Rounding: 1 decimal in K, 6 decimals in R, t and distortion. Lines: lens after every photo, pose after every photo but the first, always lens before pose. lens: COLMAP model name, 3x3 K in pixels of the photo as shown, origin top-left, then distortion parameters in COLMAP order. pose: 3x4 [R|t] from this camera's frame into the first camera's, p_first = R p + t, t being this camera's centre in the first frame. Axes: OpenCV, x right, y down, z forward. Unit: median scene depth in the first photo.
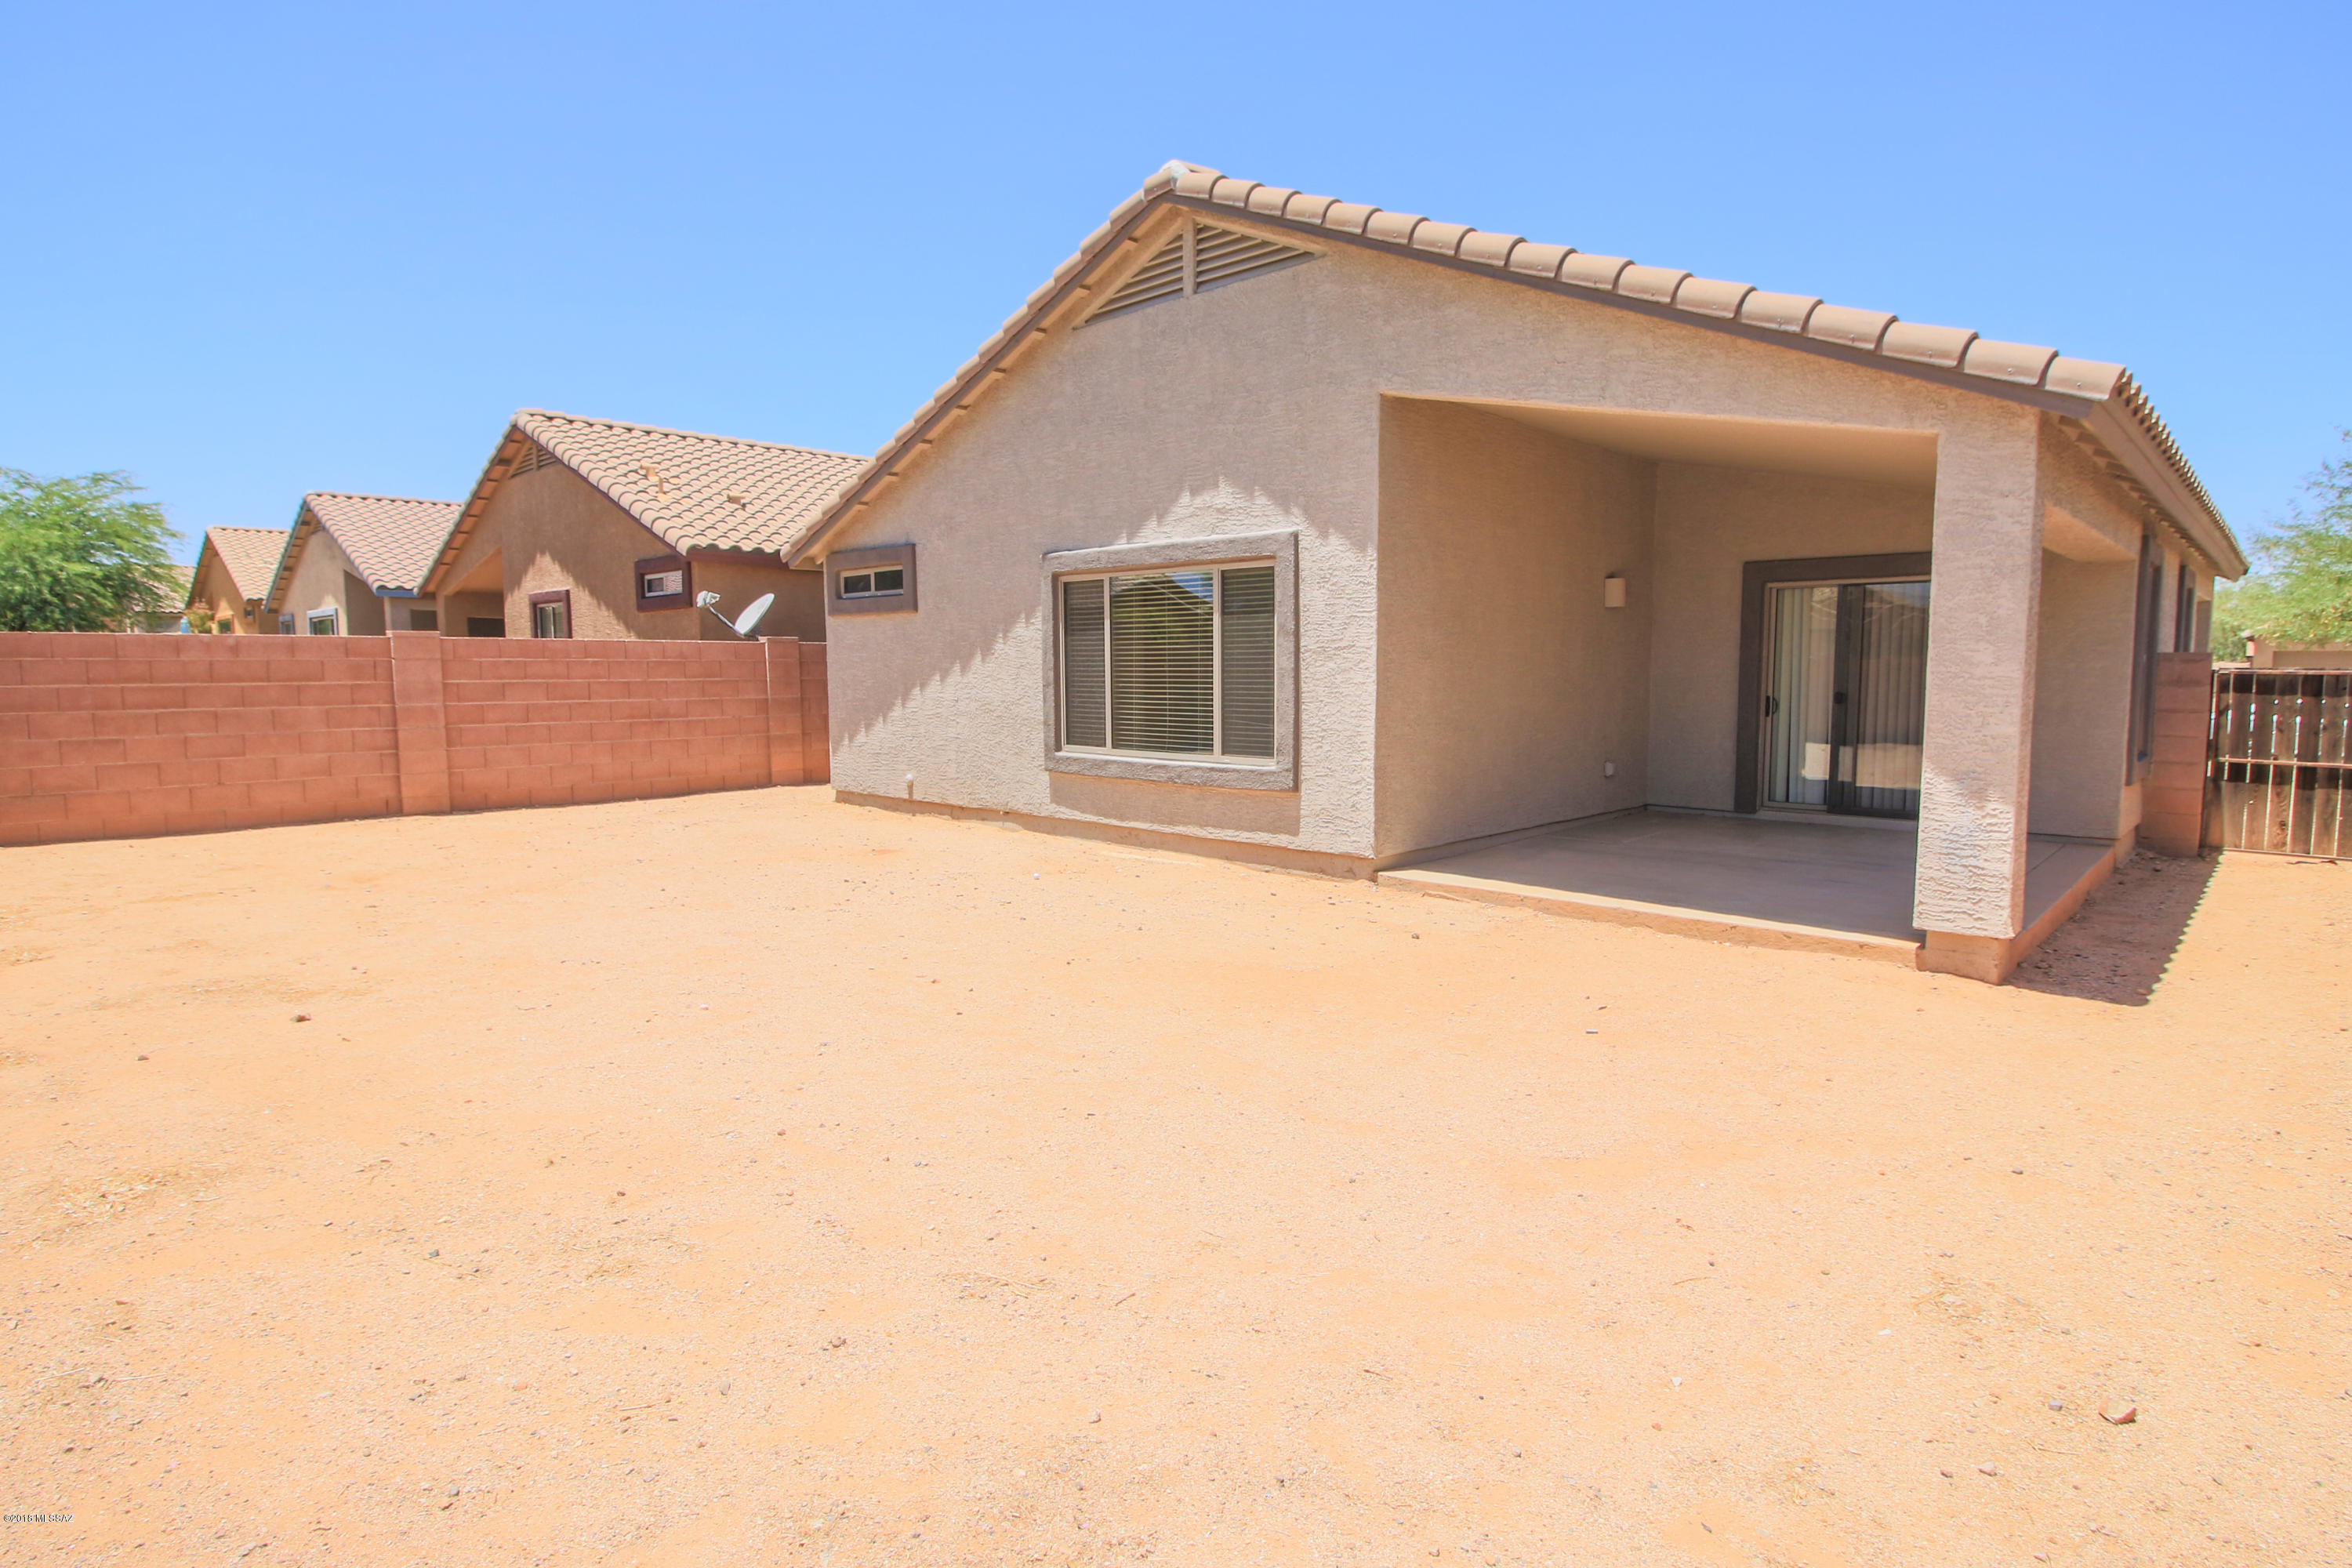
lens RADIAL K [[1199.8, 0, 1172.9], [0, 1199.8, 778.9], [0, 0, 1]] dist [-0.006643, -0.000925]
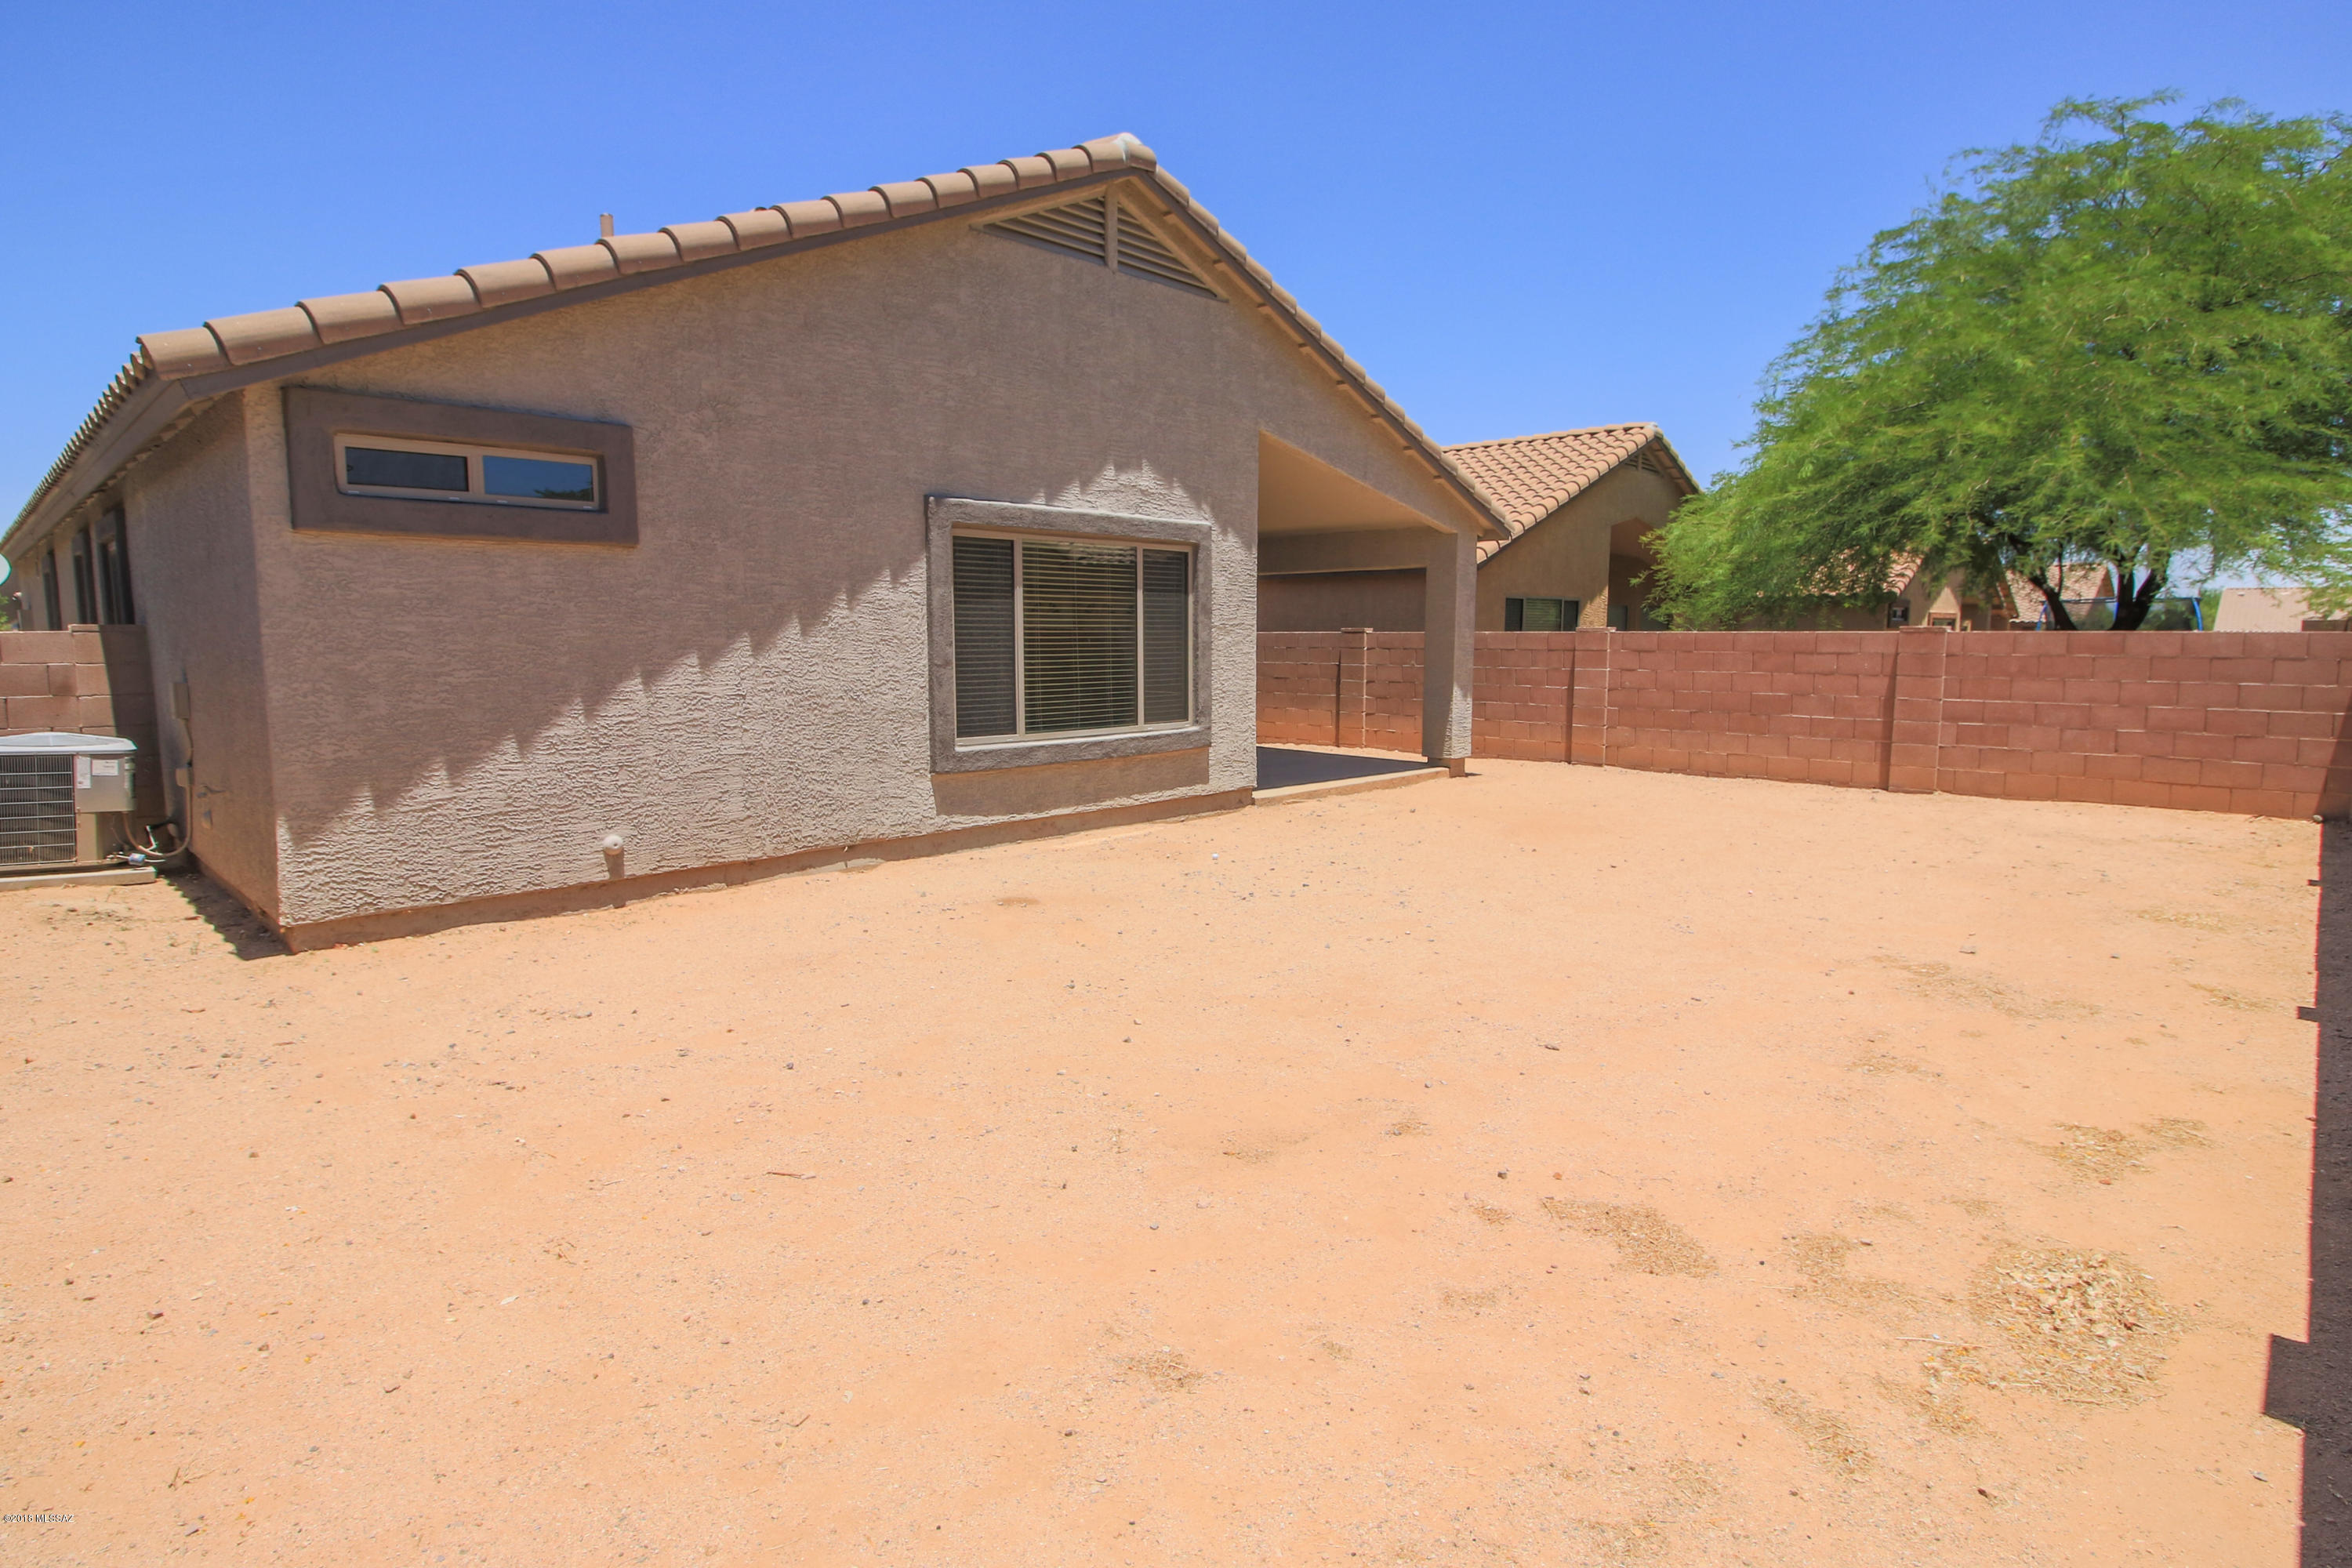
lens RADIAL K [[1199.8, 0, 1173.0], [0, 1199.8, 779.0], [0, 0, 1]] dist [-0.006643, -0.000925]
pose [[0.010123, -0.115738, 0.993228, -0.935508], [0.096505, 0.988756, 0.114233, -0.083128], [-0.995281, 0.094695, 0.021178, 0.879512]]
